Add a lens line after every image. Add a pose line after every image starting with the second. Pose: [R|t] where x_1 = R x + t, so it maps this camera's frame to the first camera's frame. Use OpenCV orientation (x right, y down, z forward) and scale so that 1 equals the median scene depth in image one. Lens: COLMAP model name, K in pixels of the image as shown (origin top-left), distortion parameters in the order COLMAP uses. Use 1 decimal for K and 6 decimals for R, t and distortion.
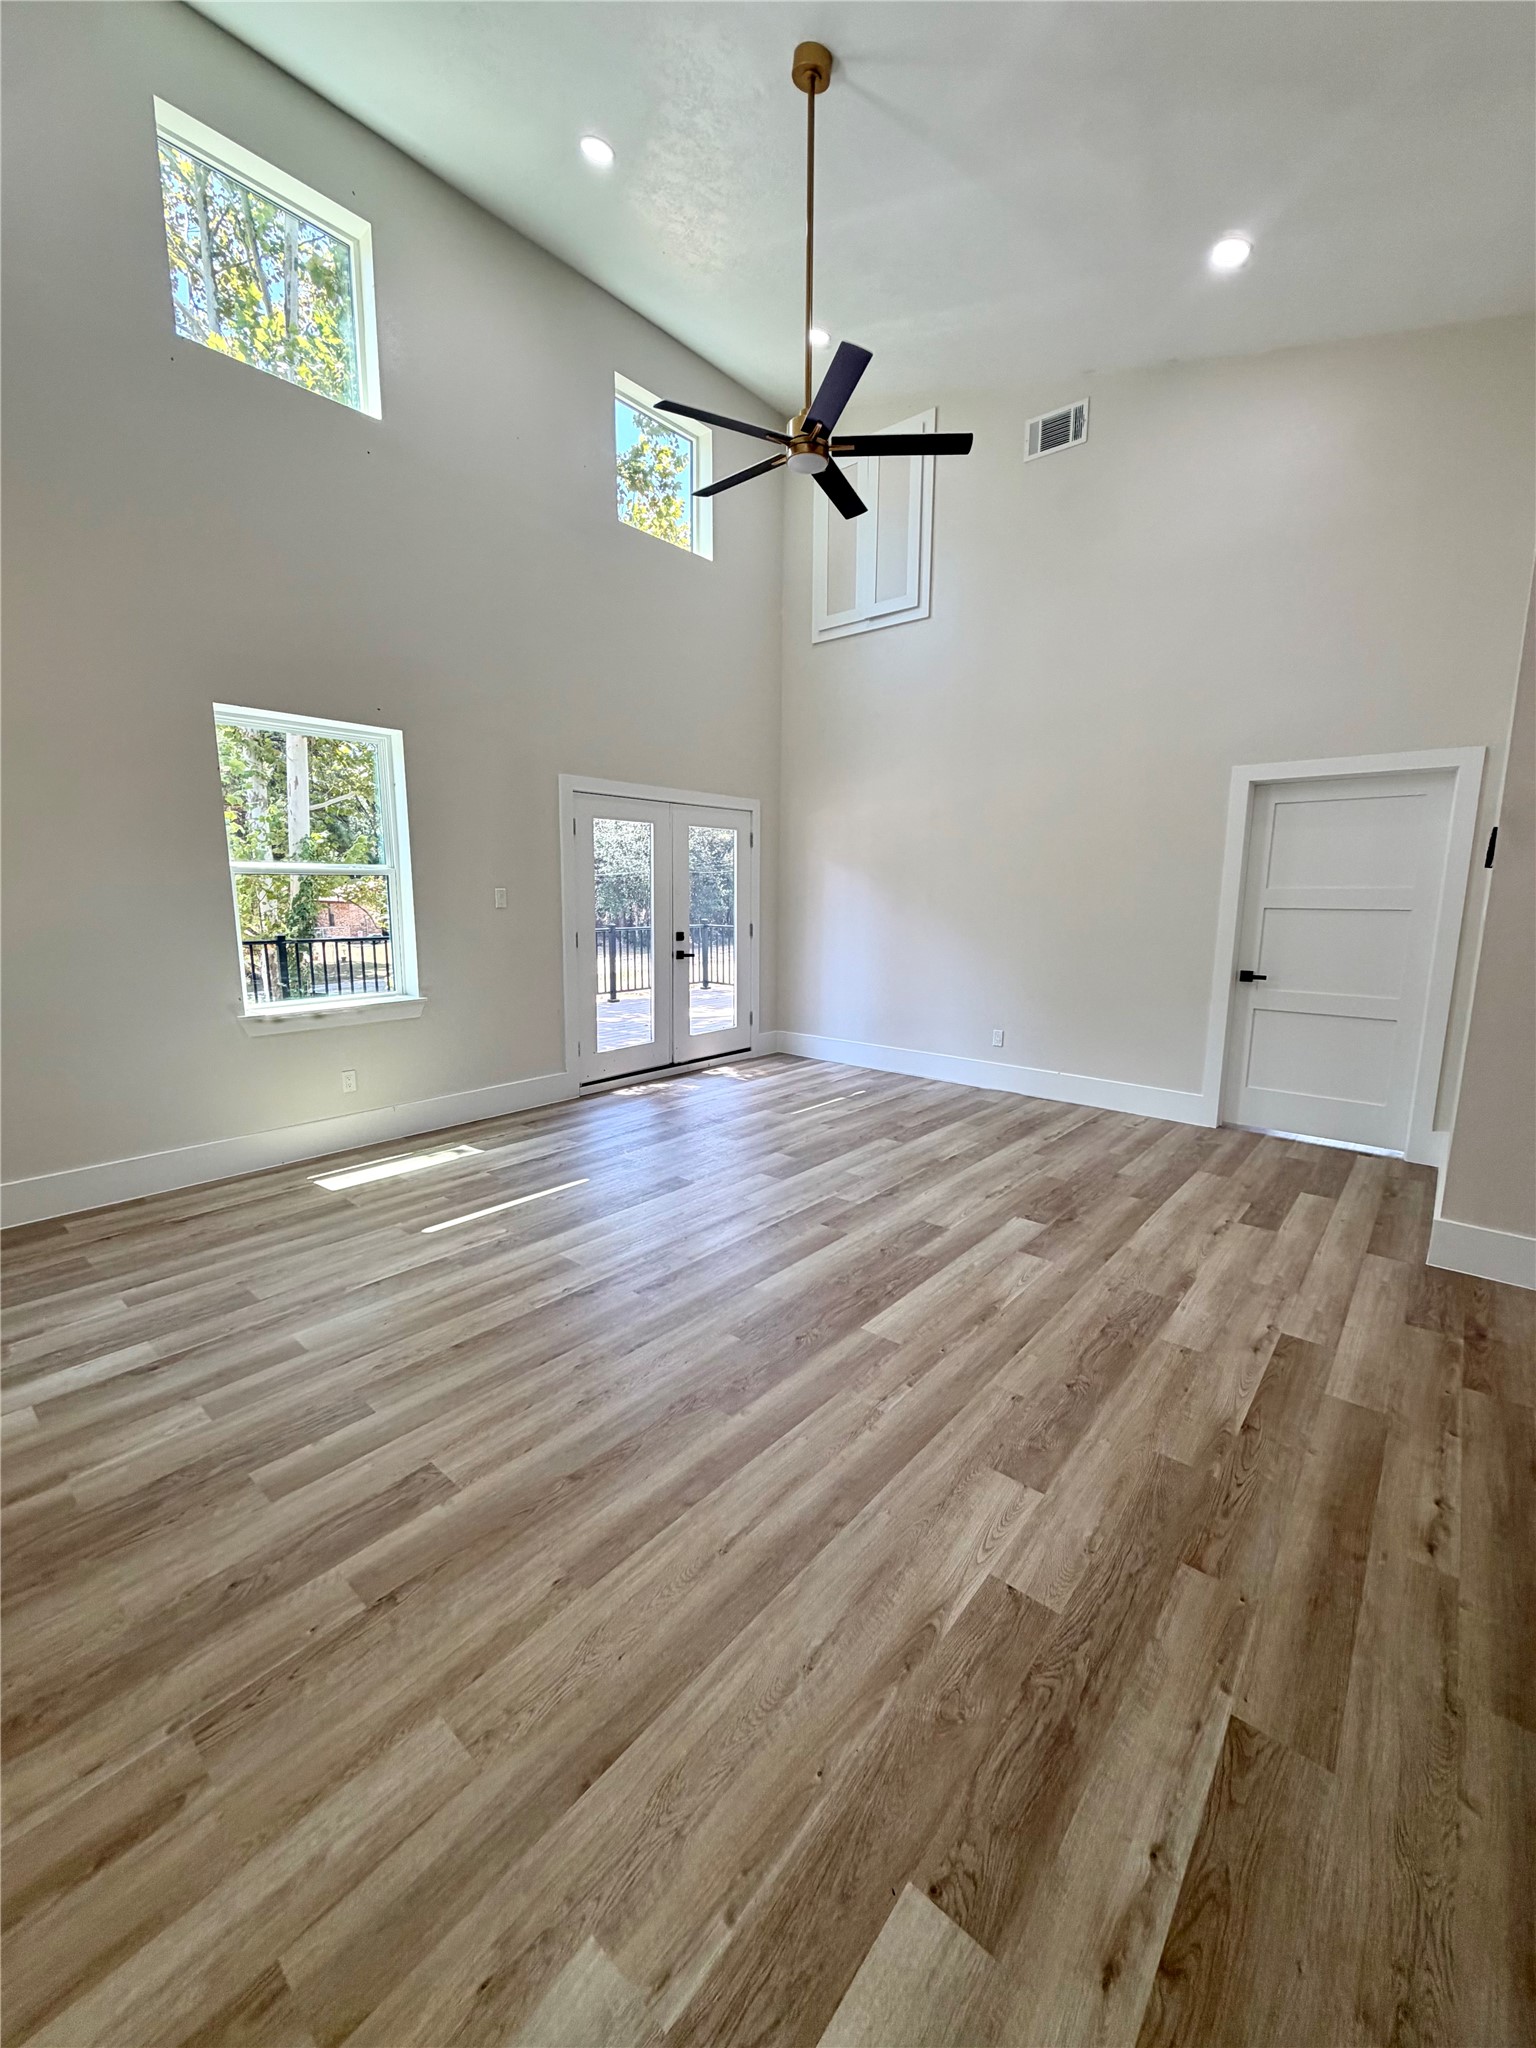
lens RADIAL K [[816.8, 0, 771.2], [0, 816.8, 1020.4], [0, 0, 1]] dist [0.001731, -0.000344]
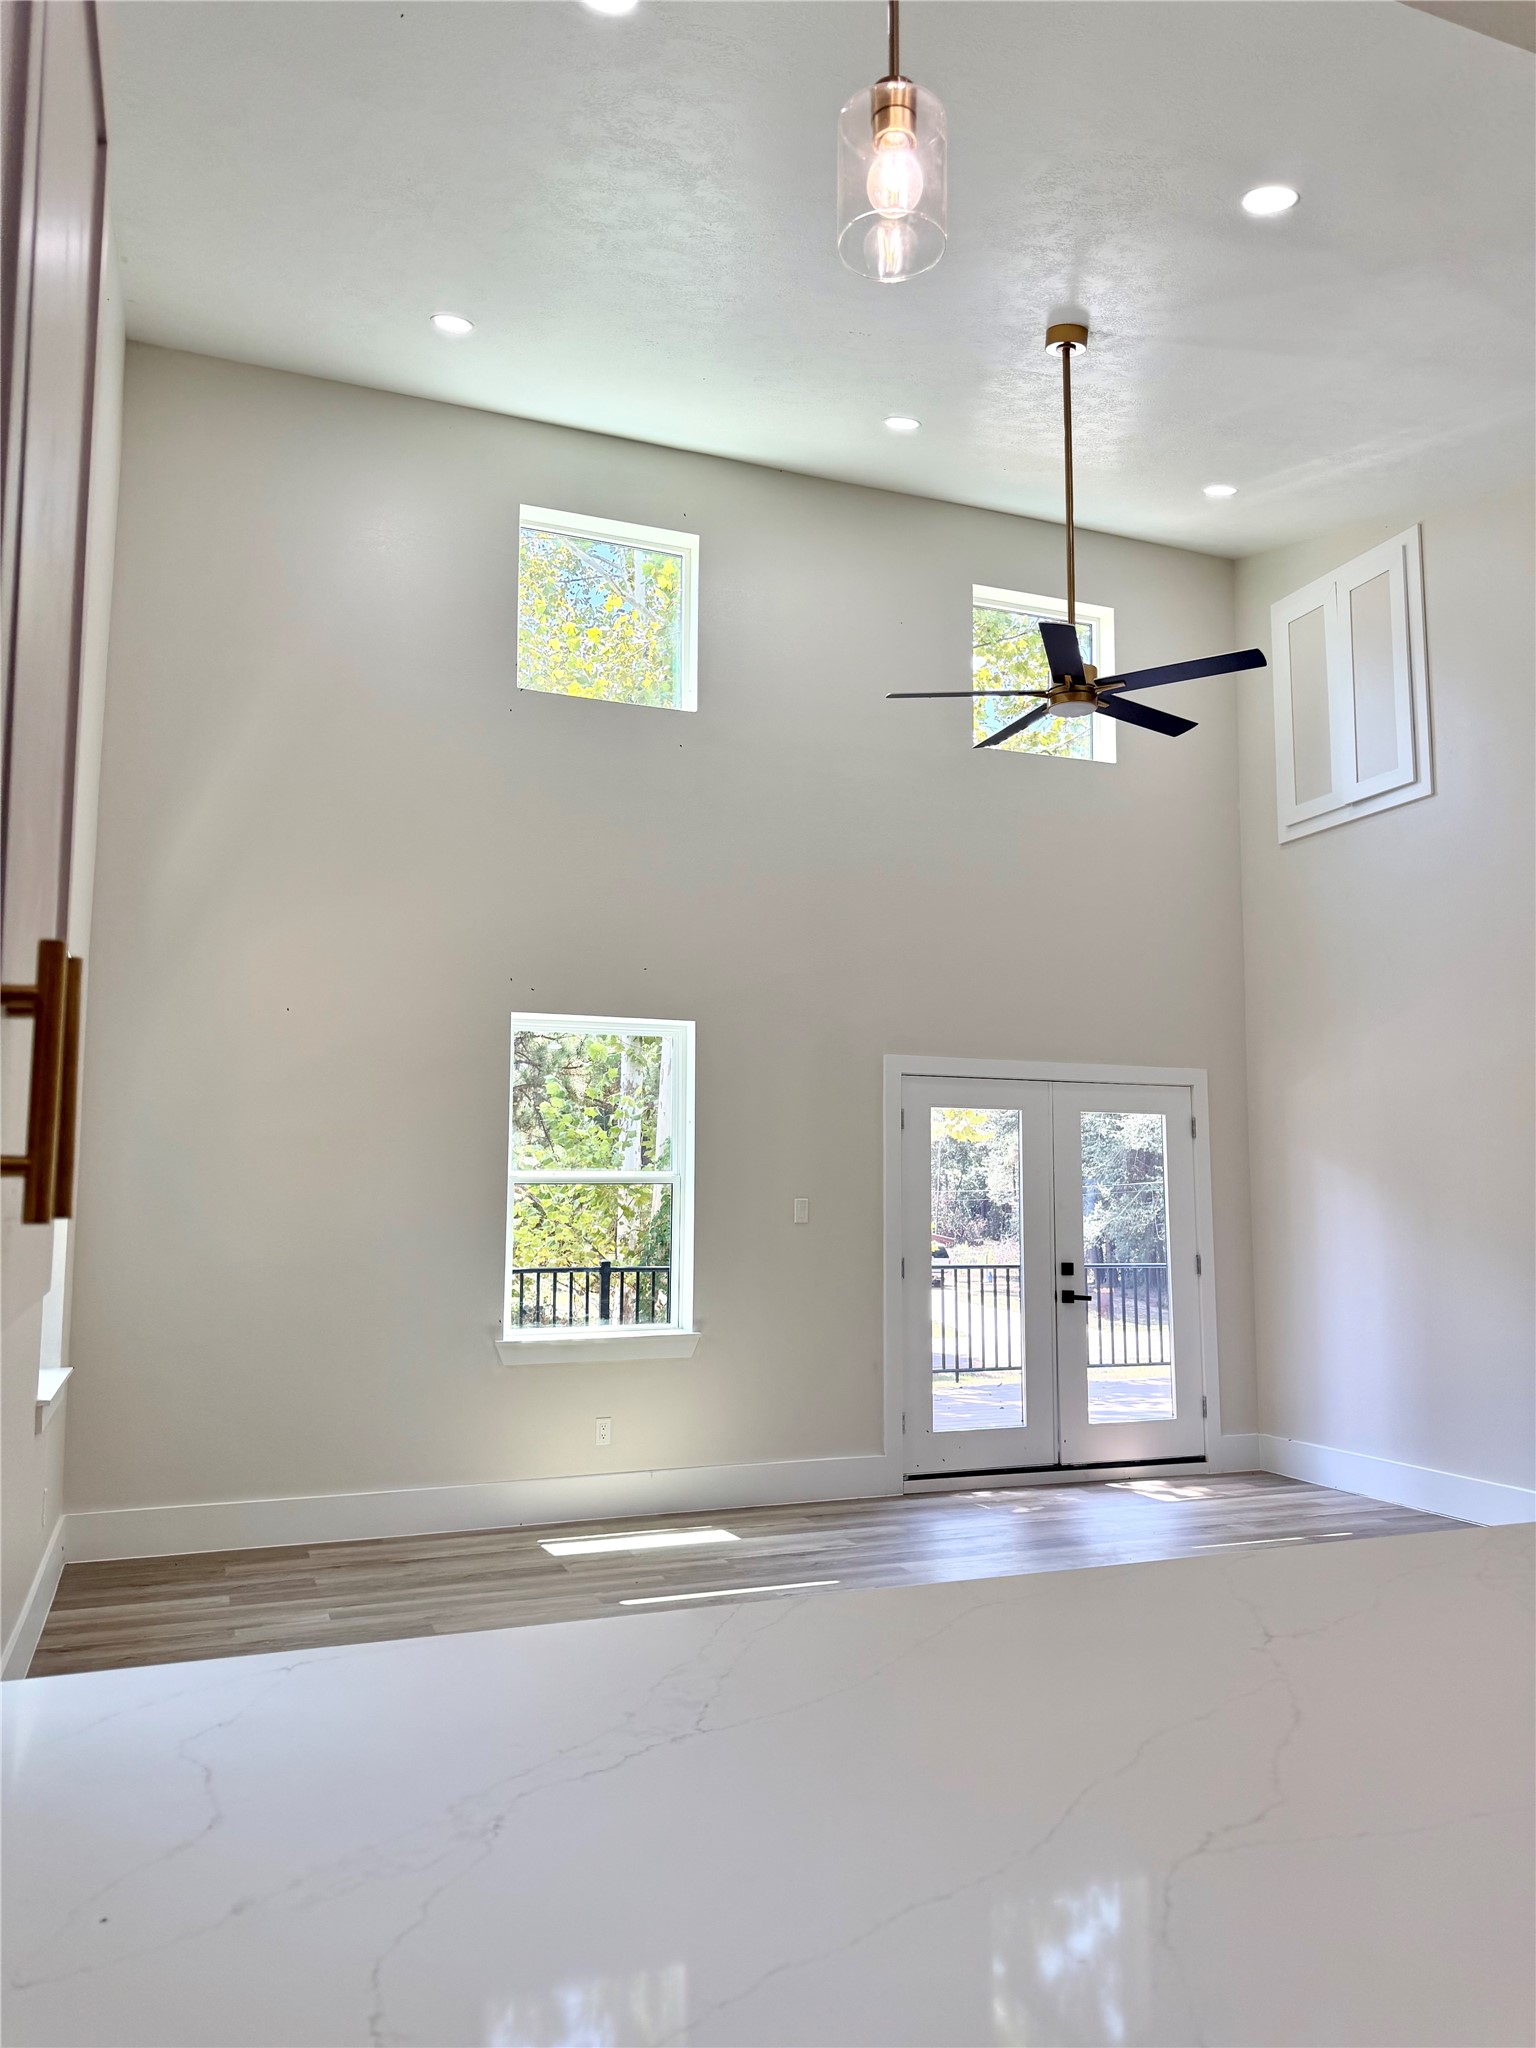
lens RADIAL K [[1448.0, 0, 765.5], [0, 1448.0, 1024.7], [0, 0, 1]] dist [0.042295, -0.005554]
pose [[0.880327, -0.059699, -0.470595, 0.401744], [-0.075115, 0.961989, -0.262553, 0.061465], [0.468382, 0.266482, 0.842381, -0.316294]]
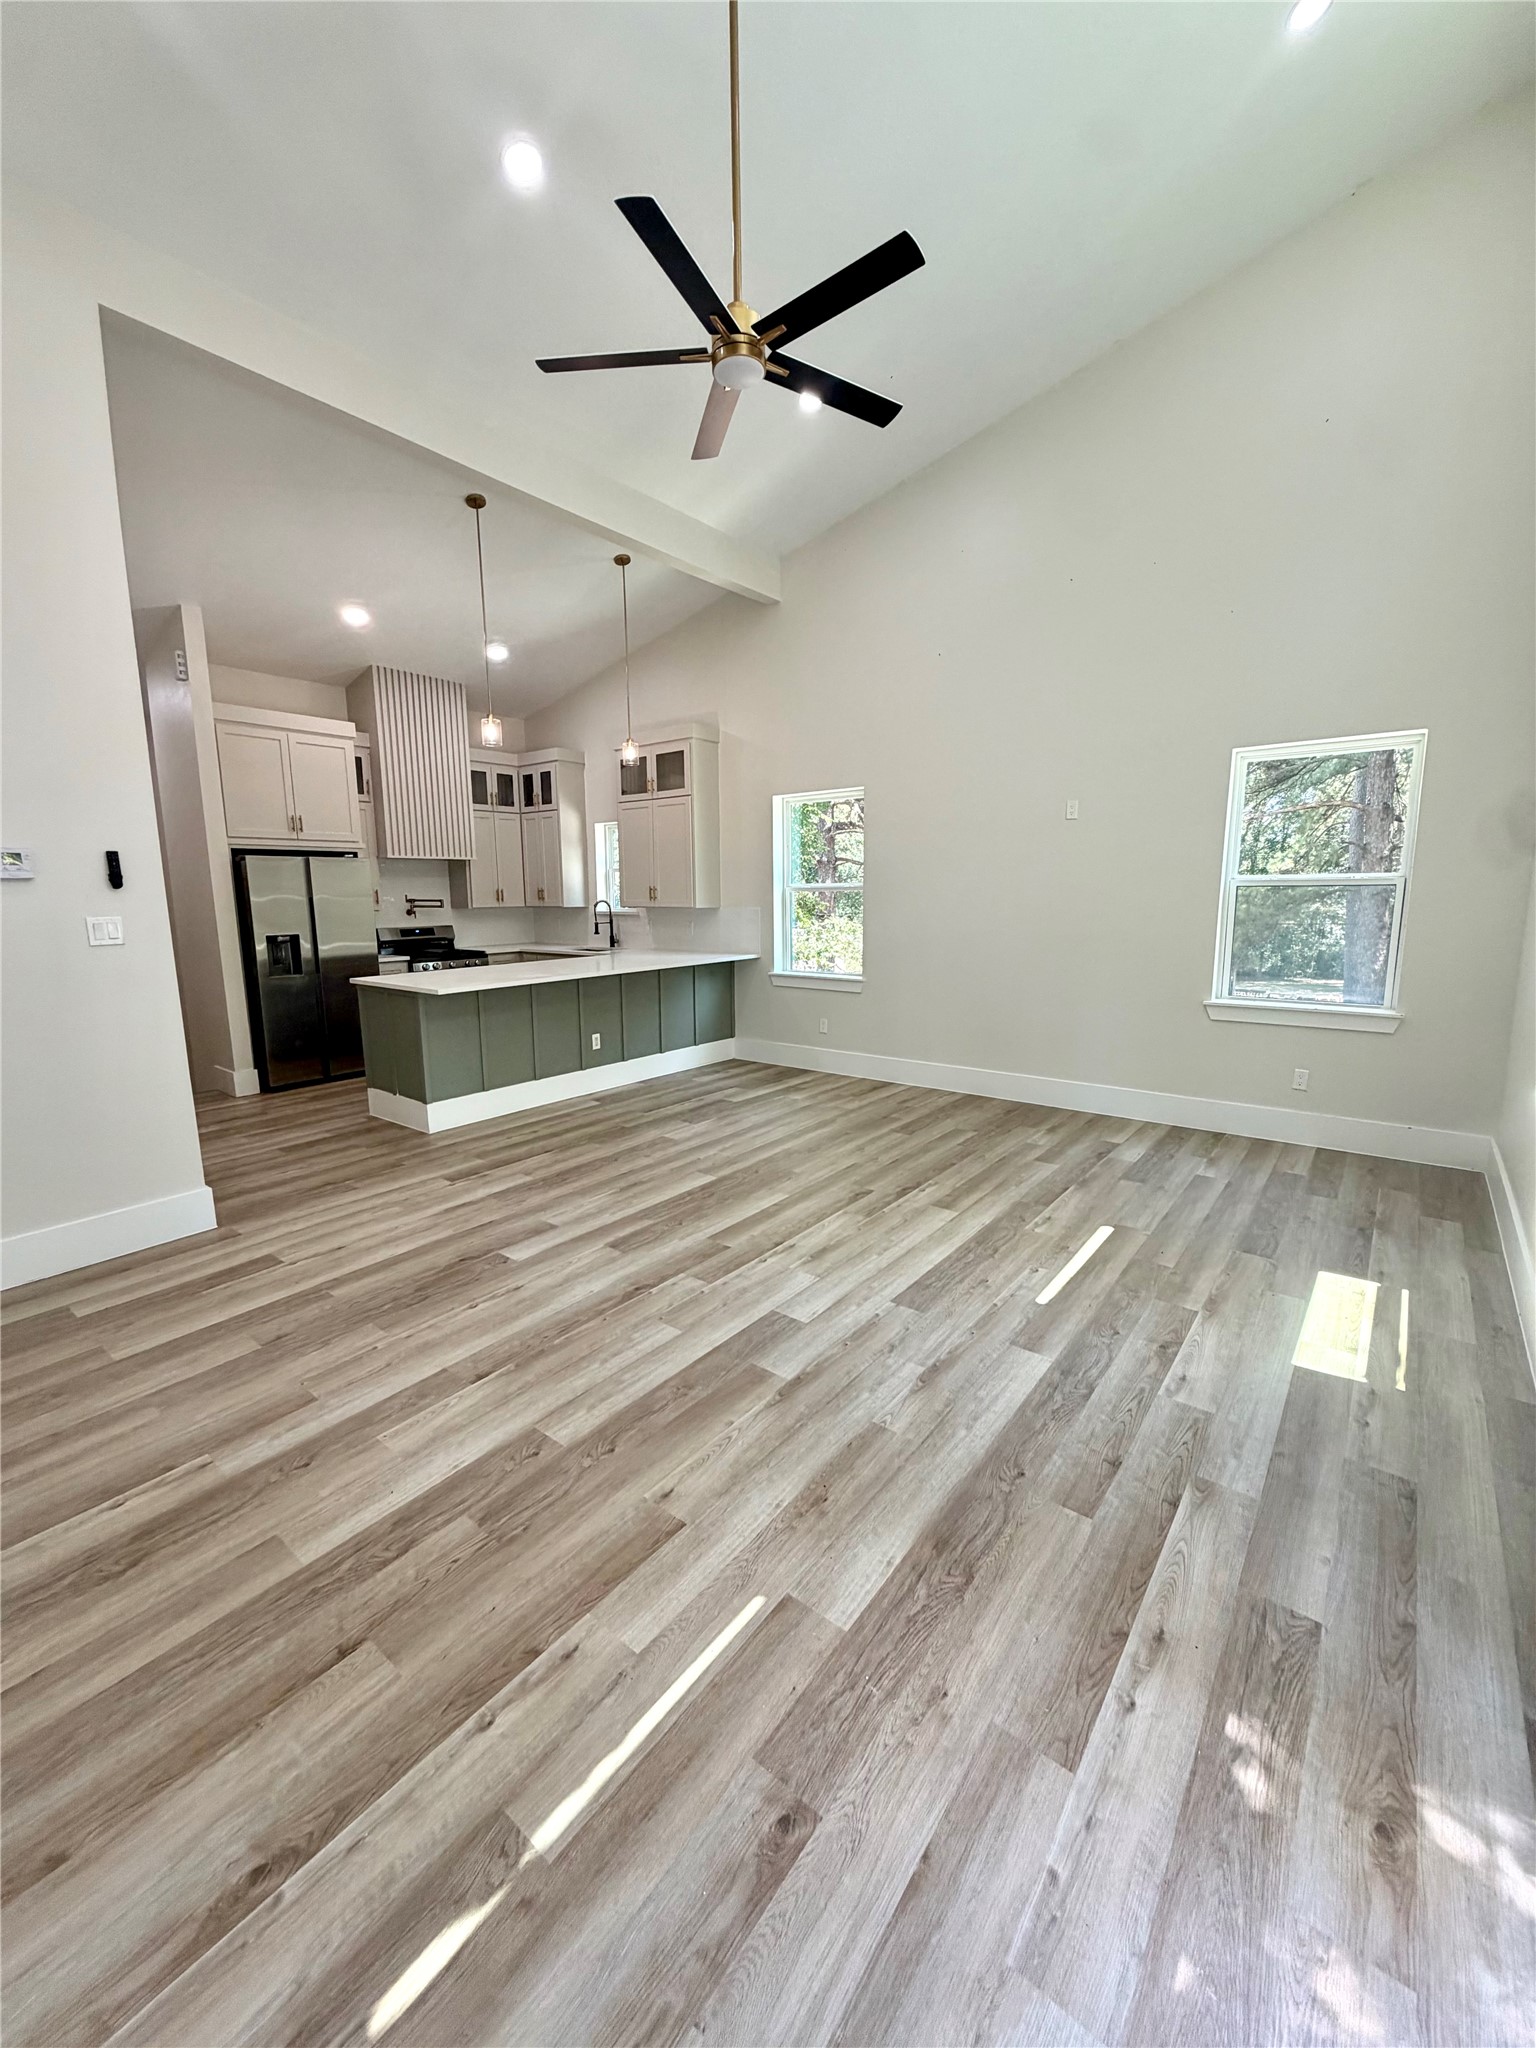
lens RADIAL K [[816.8, 0, 771.2], [0, 816.8, 1020.4], [0, 0, 1]] dist [0.001731, -0.000344]
pose [[-0.999293, 0.009323, -0.036416, 0.042036], [-0.002733, 0.948173, 0.317743, -0.293579], [0.037491, 0.317618, -0.947477, 1.695727]]
